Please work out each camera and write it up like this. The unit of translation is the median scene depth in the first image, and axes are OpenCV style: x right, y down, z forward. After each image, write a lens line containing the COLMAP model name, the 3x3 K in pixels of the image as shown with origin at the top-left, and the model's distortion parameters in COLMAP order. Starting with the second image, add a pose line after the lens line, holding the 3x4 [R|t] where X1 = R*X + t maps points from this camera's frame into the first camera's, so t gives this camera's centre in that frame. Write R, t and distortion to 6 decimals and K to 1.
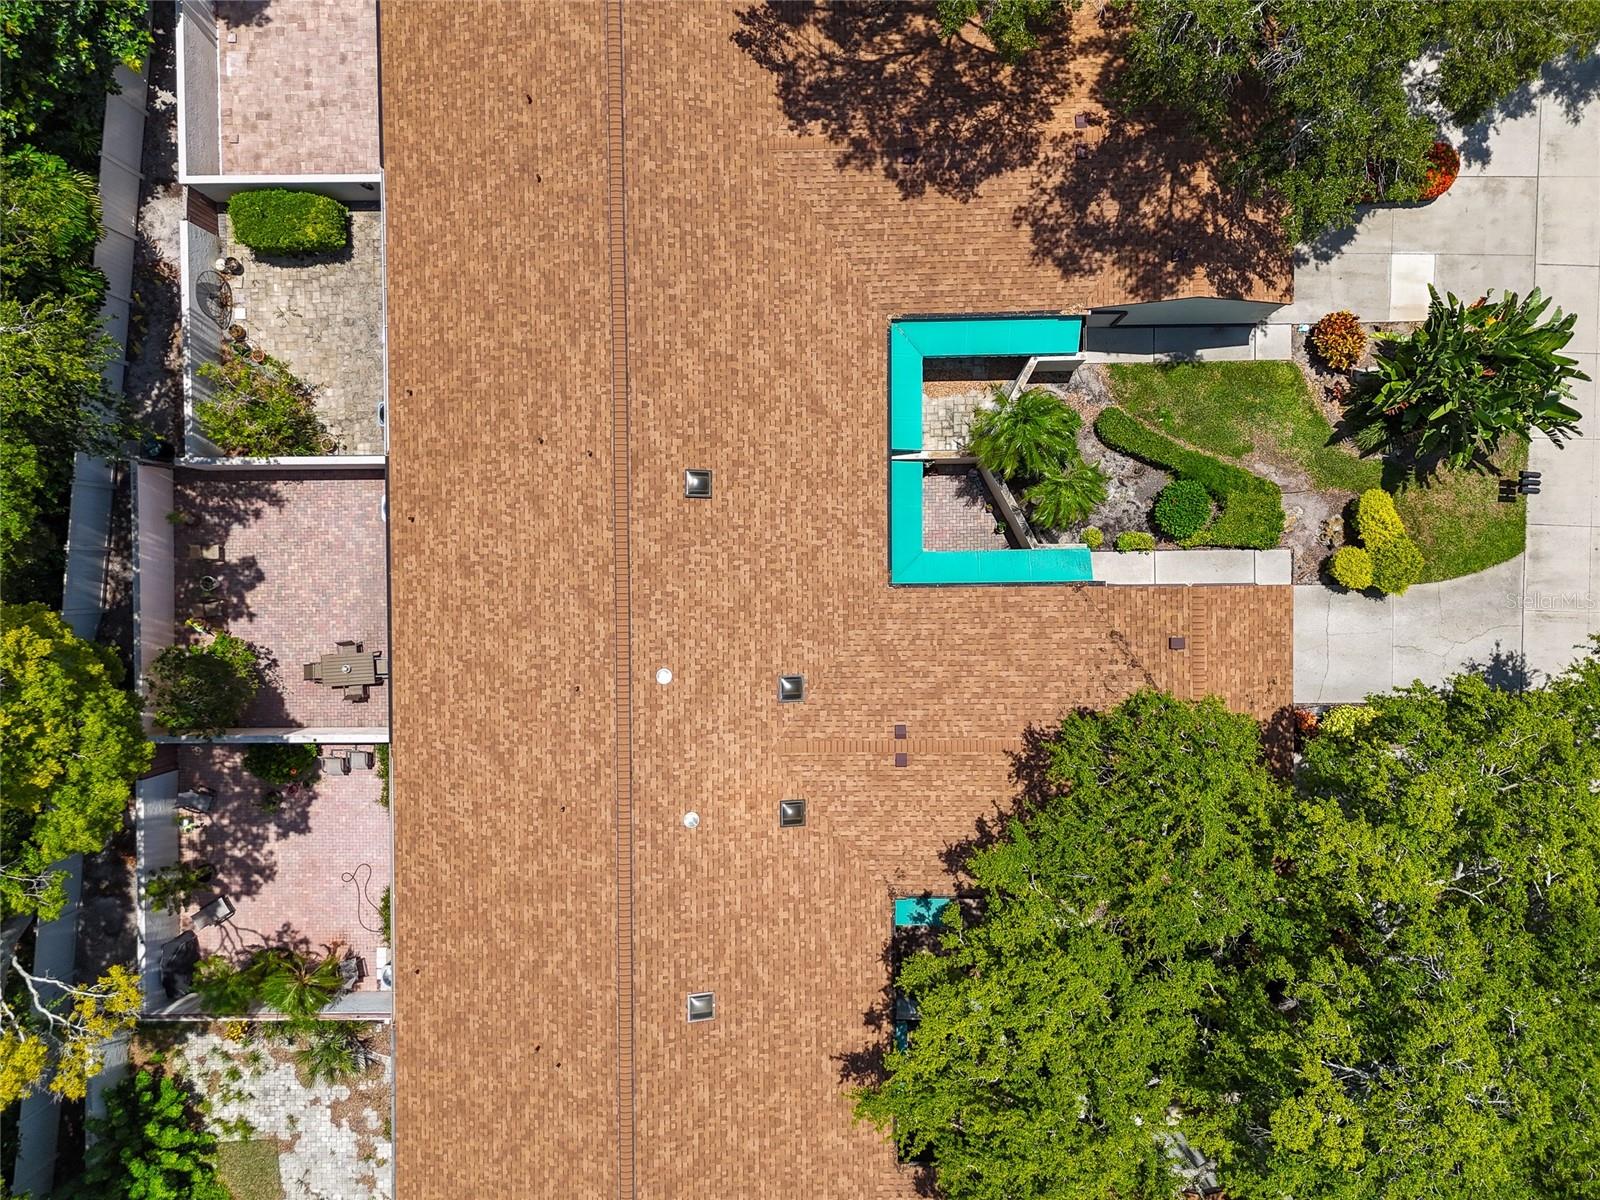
lens RADIAL K [[1177.6, 0, 810.8], [0, 1177.6, 604.6], [0, 0, 1]] dist [0.057013, -0.030400]
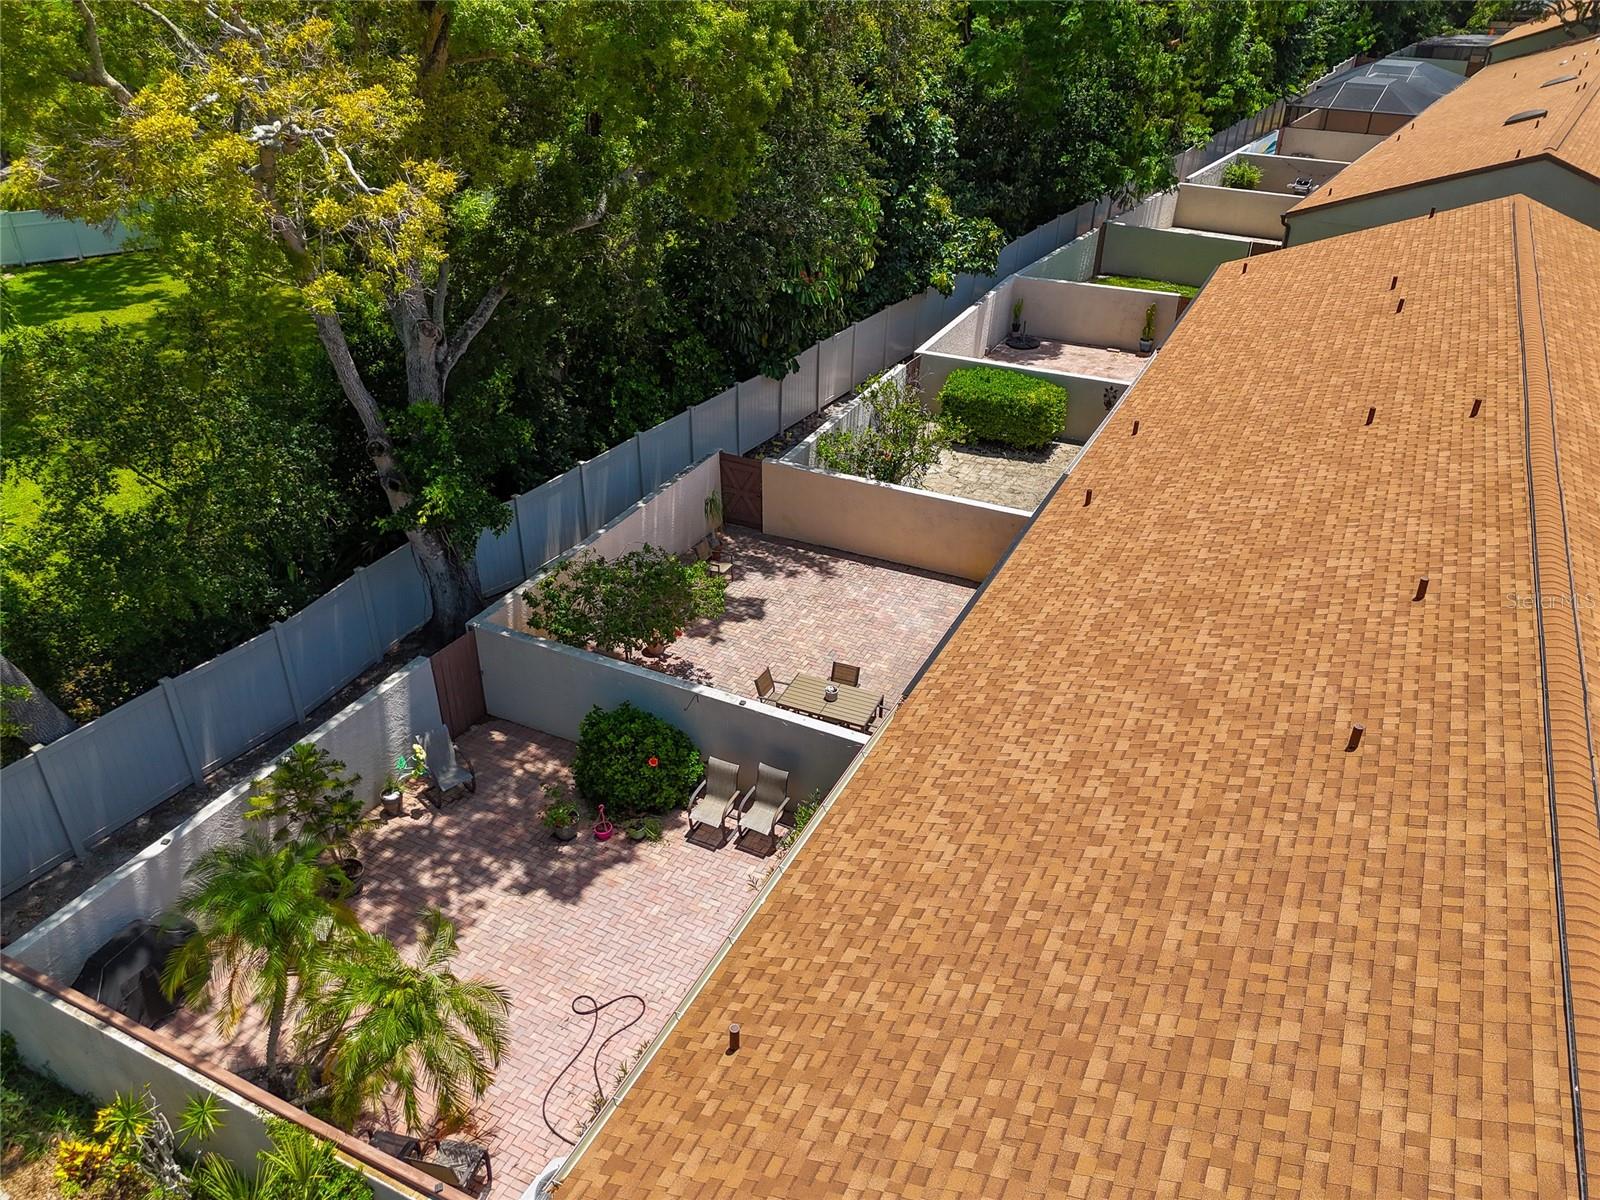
lens RADIAL K [[1177.6, 0, 797.8], [0, 1177.6, 593.2], [0, 0, 1]] dist [0.057013, -0.030400]
pose [[0.891157, 0.263172, -0.369566, -0.209189], [-0.451426, 0.432981, -0.780220, 0.465881], [-0.045317, 0.862130, 0.504656, 0.670321]]
